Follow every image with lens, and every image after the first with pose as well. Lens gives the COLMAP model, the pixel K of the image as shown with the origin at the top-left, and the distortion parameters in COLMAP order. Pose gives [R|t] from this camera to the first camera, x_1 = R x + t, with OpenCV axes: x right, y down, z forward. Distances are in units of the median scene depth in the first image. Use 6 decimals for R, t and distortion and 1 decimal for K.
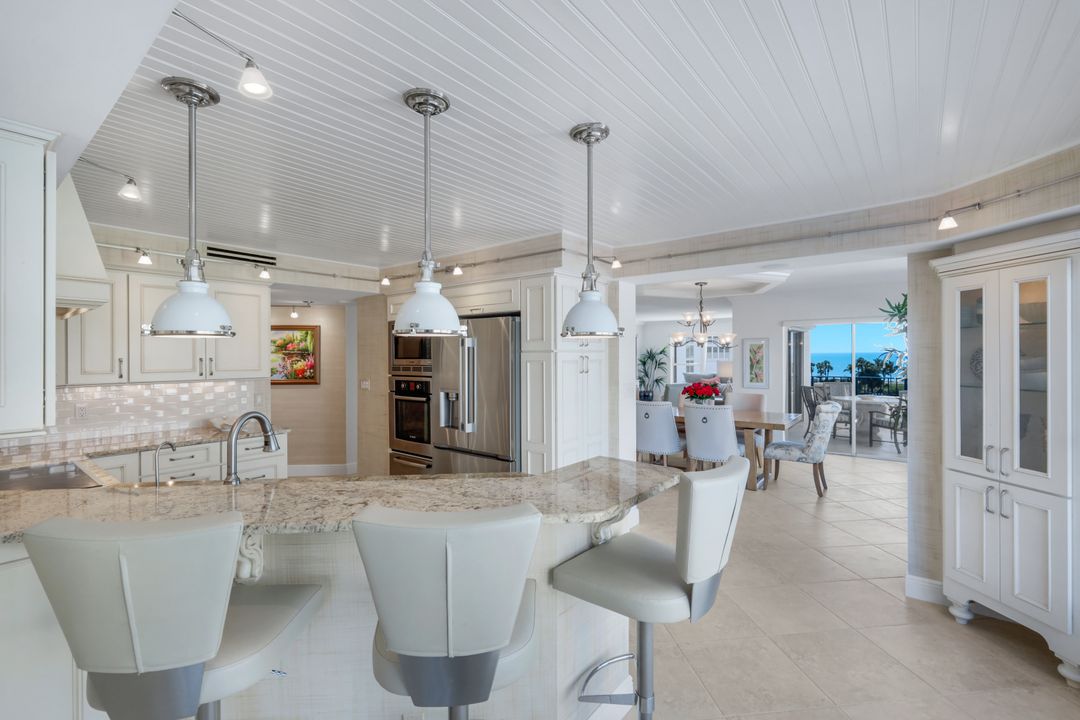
lens RADIAL K [[473.8, 0, 542.0], [0, 473.8, 354.7], [0, 0, 1]] dist [0.002624, 0.000660]
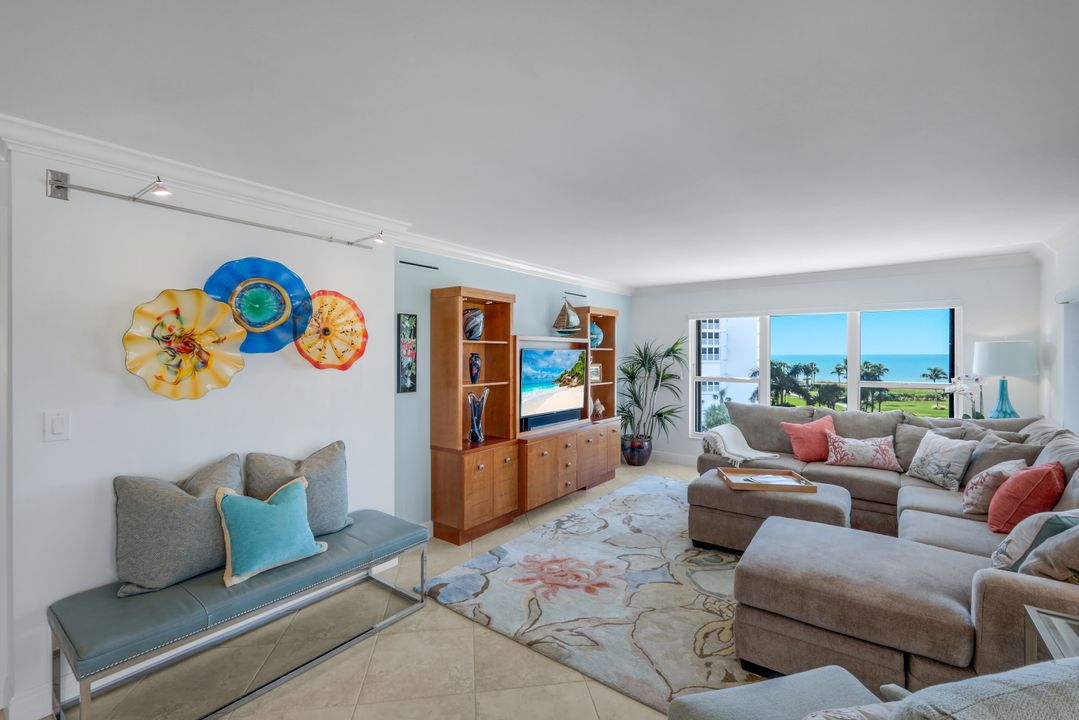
lens RADIAL K [[473.3, 0, 539.4], [0, 473.3, 354.7], [0, 0, 1]] dist [0.002624, 0.000660]
pose [[0.999580, -0.000058, 0.028975, 0.145877], [0.000194, 0.999989, -0.004704, -0.001466], [-0.028975, 0.004708, 0.999569, 0.703675]]
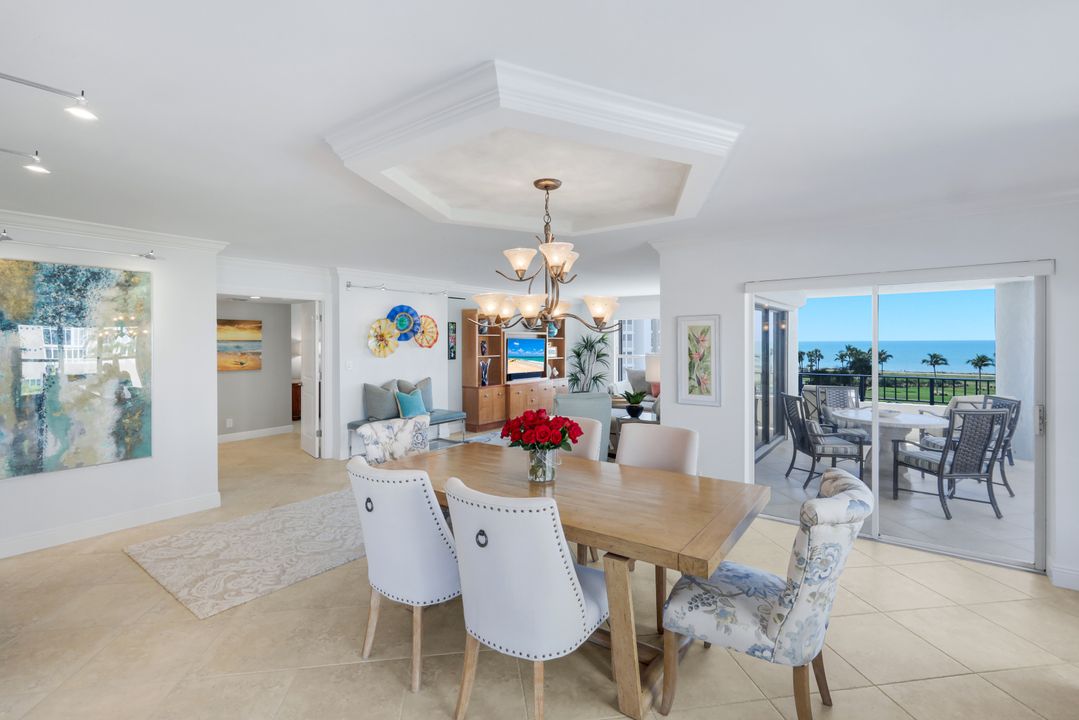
lens RADIAL K [[488.0, 0, 538.4], [0, 488.0, 346.2], [0, 0, 1]] dist [-0.002007, 0.000365]
pose [[0.999773, 0.001004, 0.021268, 0.176133], [-0.001167, 0.999970, 0.007661, -0.001833], [-0.021260, -0.007684, 0.999744, 0.303078]]
